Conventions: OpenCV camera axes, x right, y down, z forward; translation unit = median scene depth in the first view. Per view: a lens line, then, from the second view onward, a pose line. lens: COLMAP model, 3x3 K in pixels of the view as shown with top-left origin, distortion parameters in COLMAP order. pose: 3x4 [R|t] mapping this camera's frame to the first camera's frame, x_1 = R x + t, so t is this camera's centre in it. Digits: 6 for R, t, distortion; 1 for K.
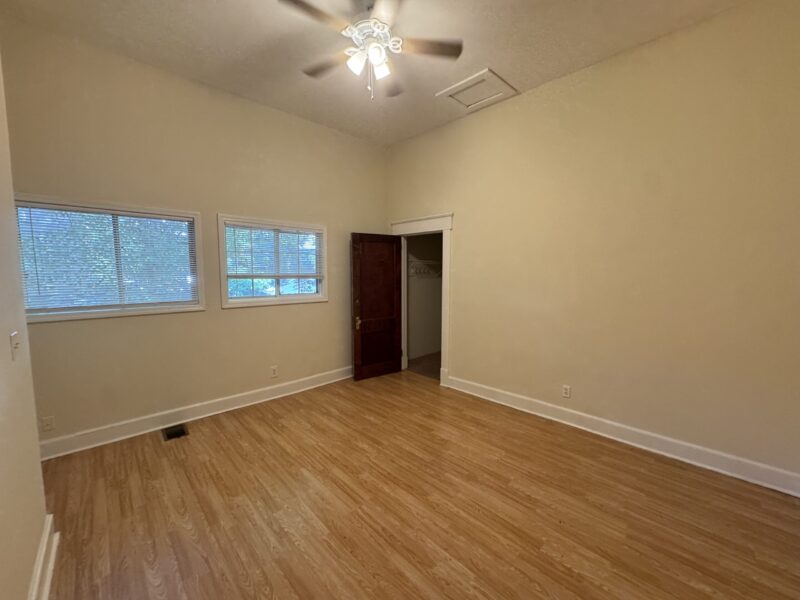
lens RADIAL K [[318.8, 0, 399.4], [0, 318.8, 300.4], [0, 0, 1]] dist [0.000194, -0.000987]
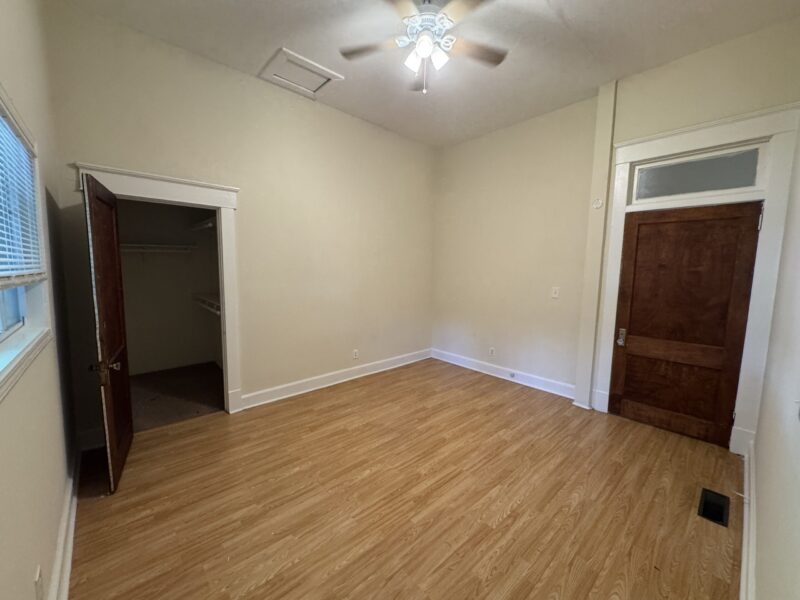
lens RADIAL K [[318.8, 0, 398.9], [0, 318.8, 299.7], [0, 0, 1]] dist [0.000194, -0.000987]
pose [[0.029112, -0.104205, 0.994130, -0.968730], [0.074436, 0.992016, 0.101803, -0.083397], [-0.996801, 0.071035, 0.036637, 0.919035]]
